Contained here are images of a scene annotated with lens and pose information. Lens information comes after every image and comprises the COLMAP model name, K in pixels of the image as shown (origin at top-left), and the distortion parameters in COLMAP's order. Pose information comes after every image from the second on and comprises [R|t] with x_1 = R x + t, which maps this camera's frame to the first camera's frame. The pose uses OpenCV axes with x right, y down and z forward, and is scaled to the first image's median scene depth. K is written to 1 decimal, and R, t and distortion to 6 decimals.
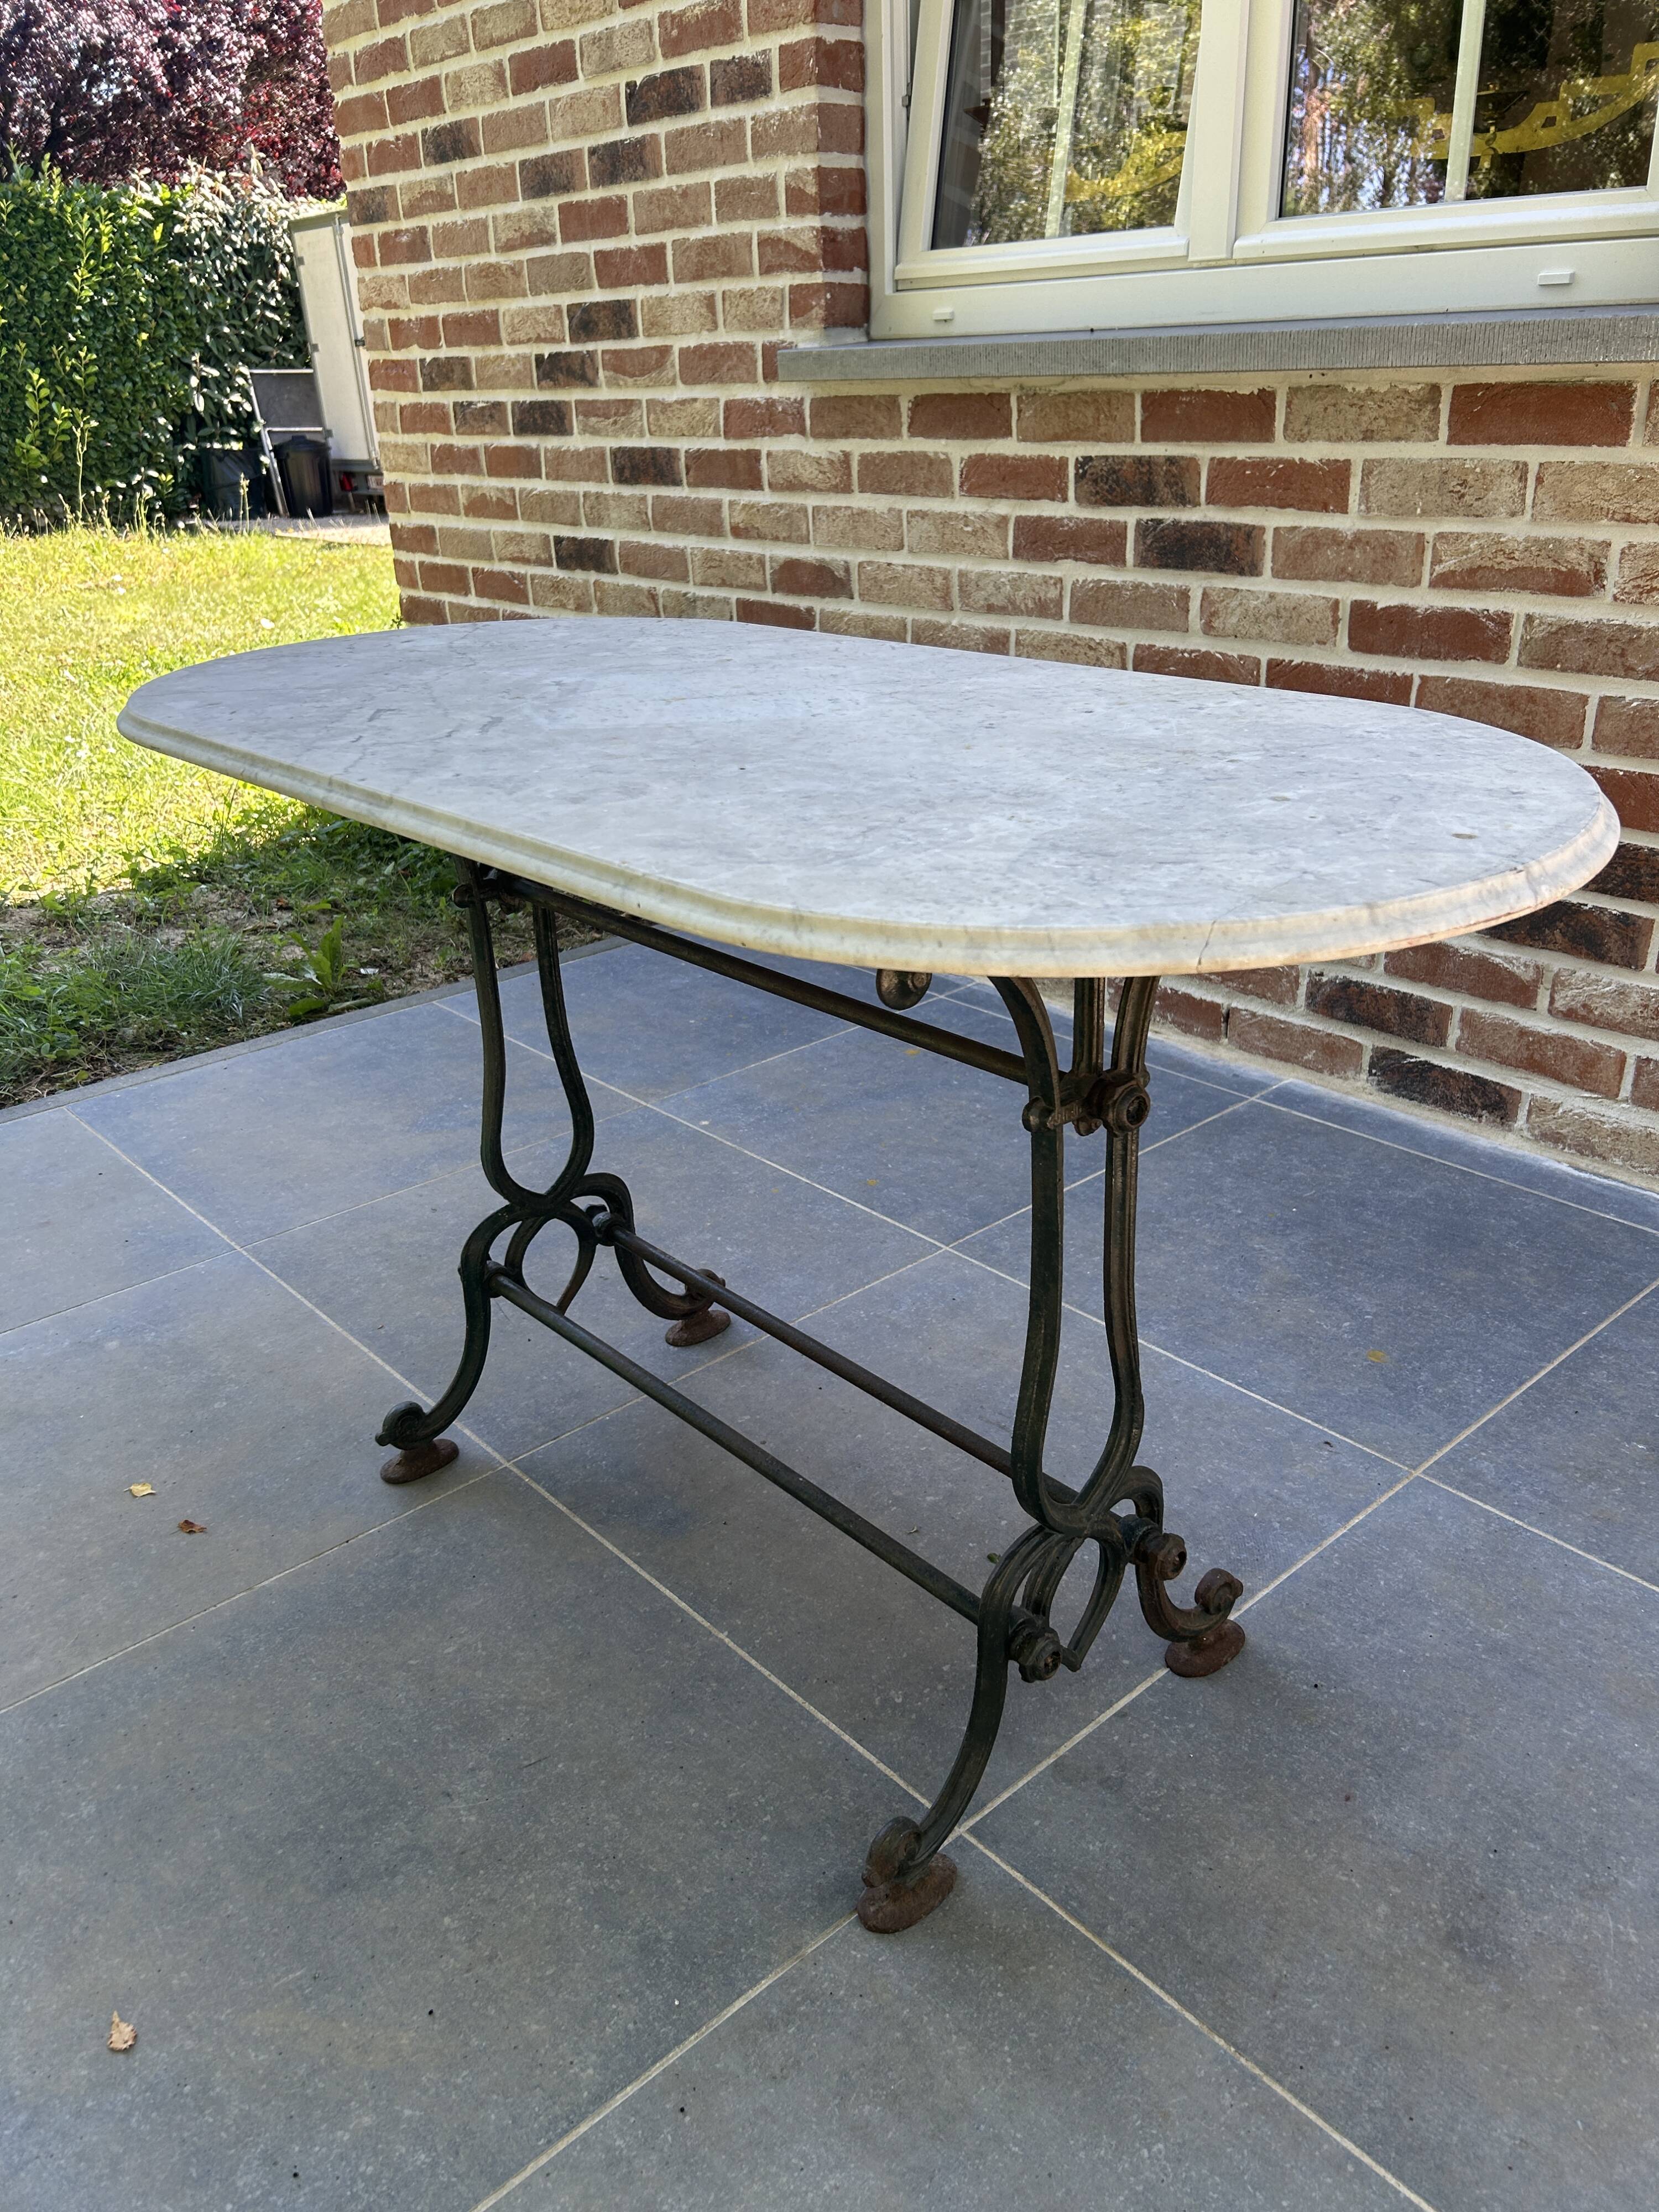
lens RADIAL K [[1676.2, 0, 810.4], [0, 1676.2, 1118.7], [0, 0, 1]] dist [0.040848, -0.044259]
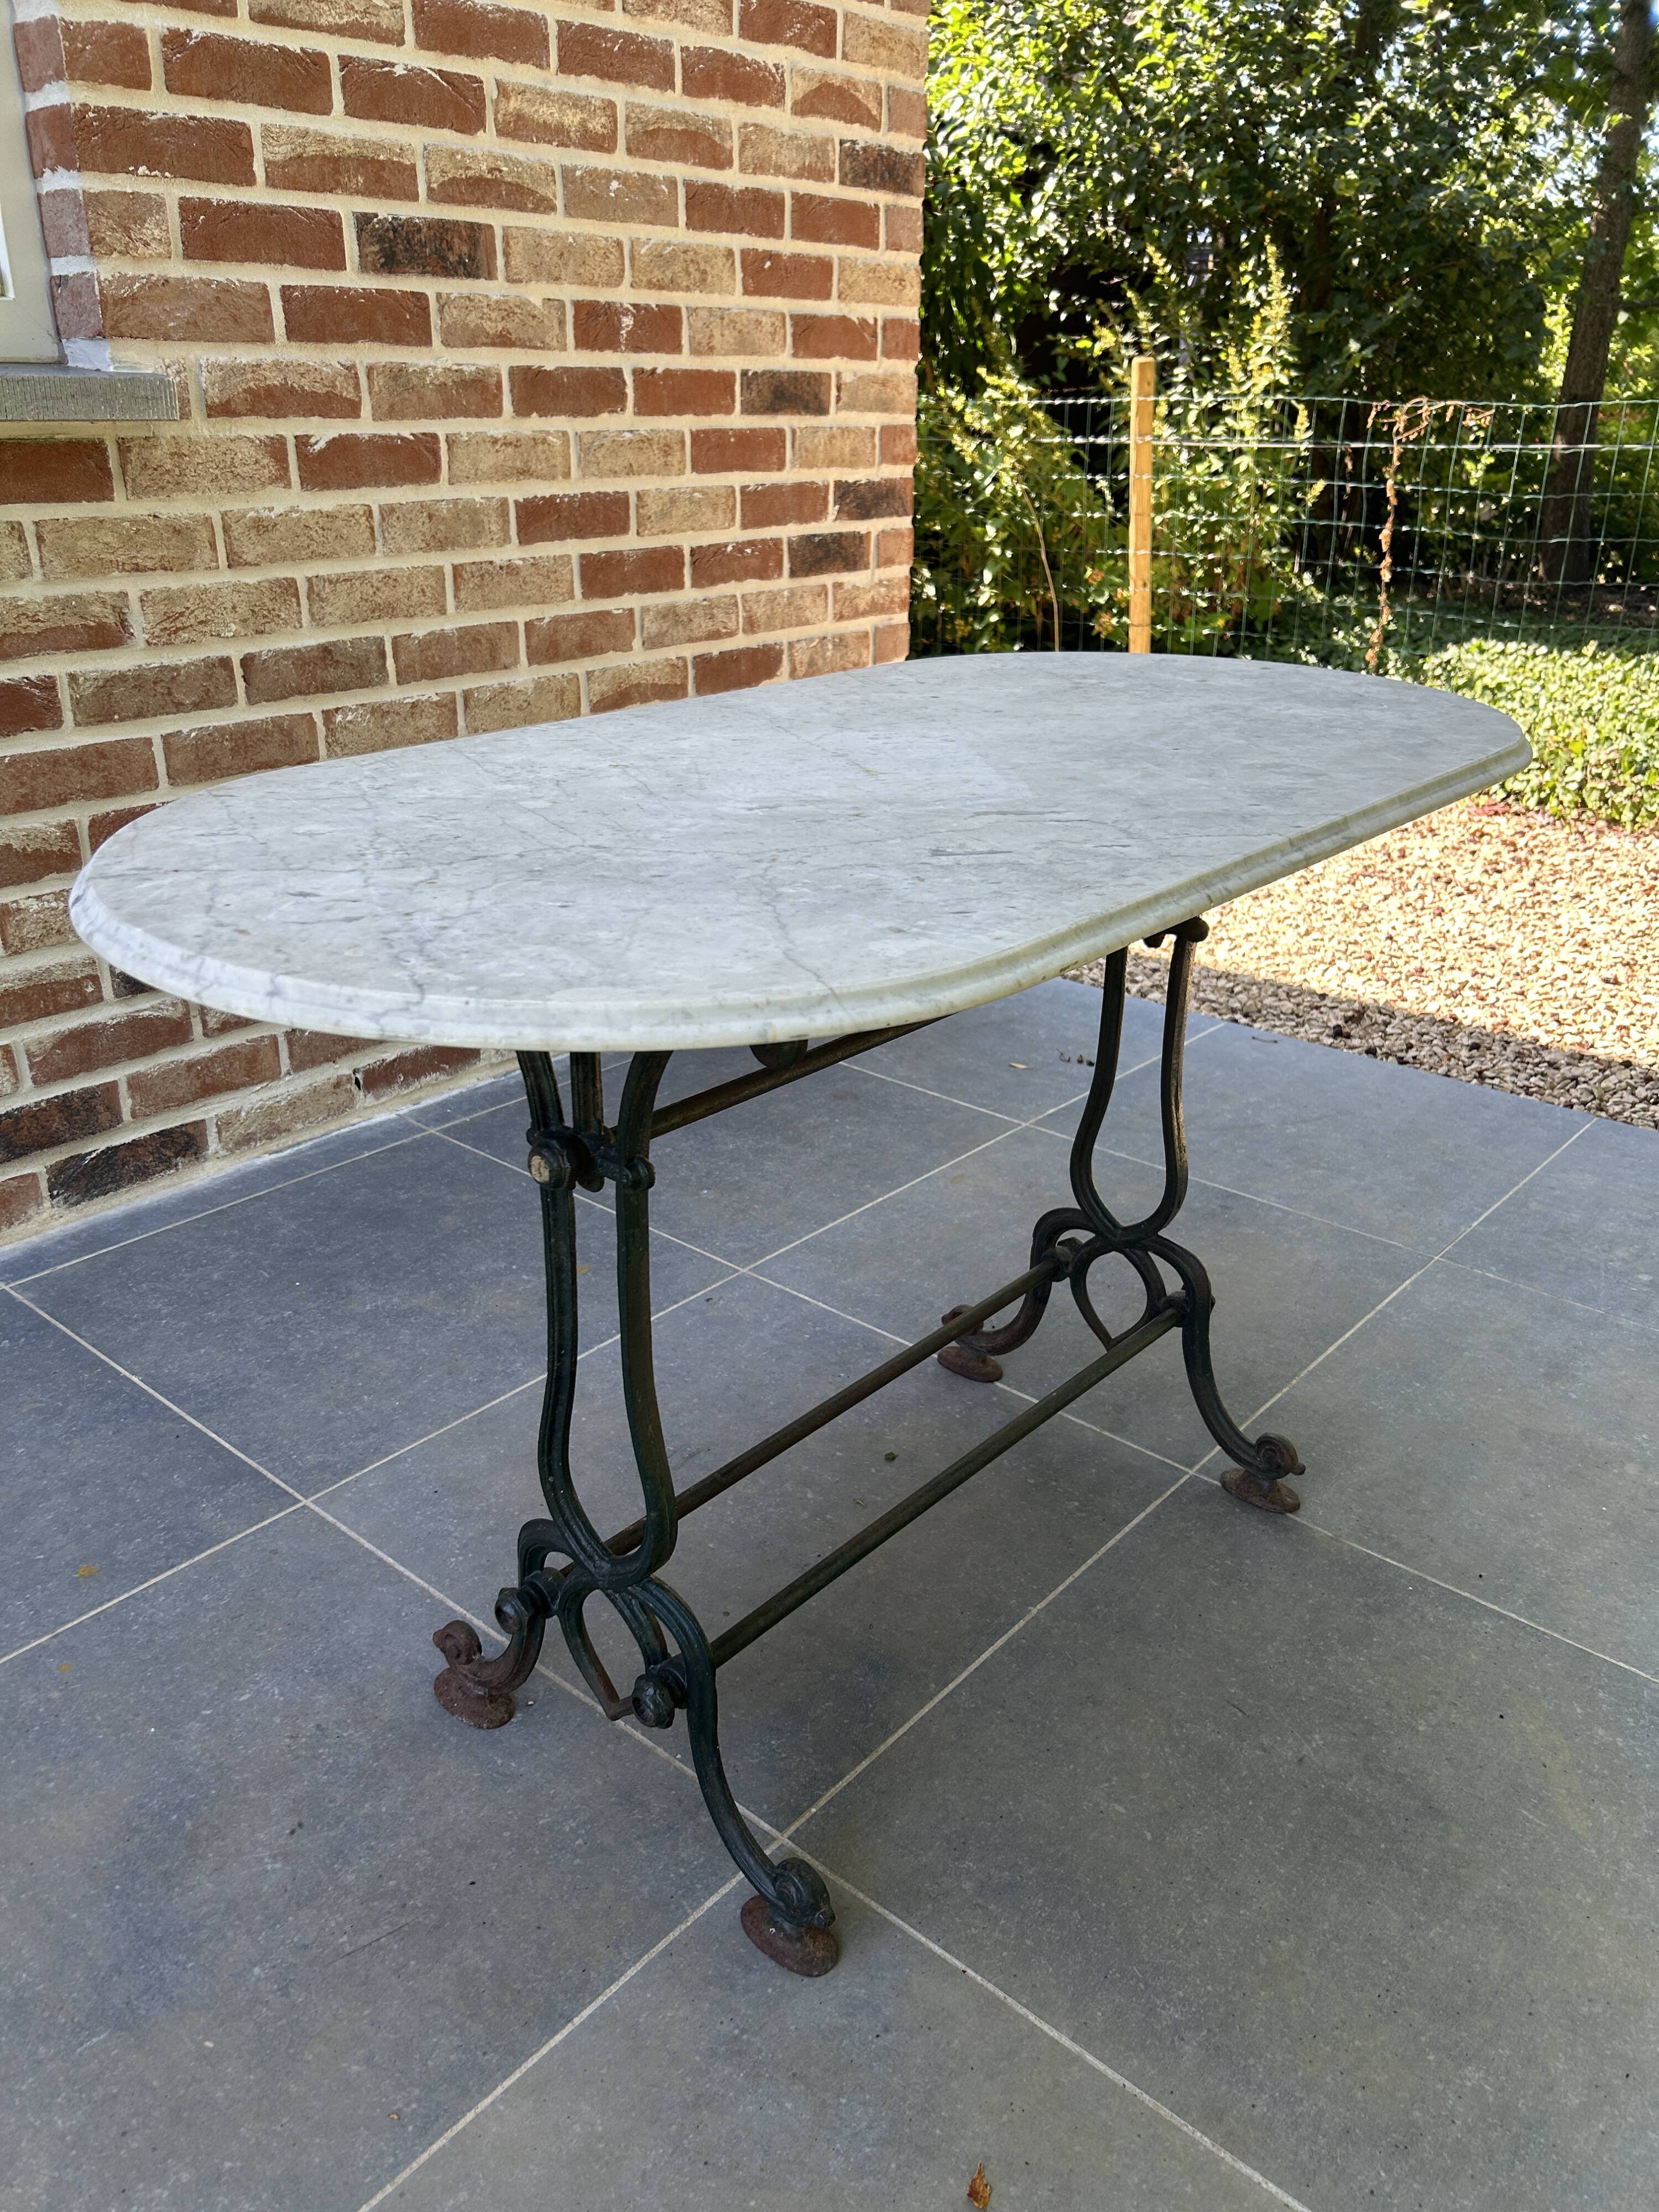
lens RADIAL K [[1676.2, 0, 816.3], [0, 1676.2, 1130.9], [0, 0, 1]] dist [0.040848, -0.044259]
pose [[-0.138022, -0.373487, 0.917310, -0.581271], [0.399208, 0.826629, 0.396632, -0.270756], [-0.906412, 0.420942, 0.035006, 0.627963]]
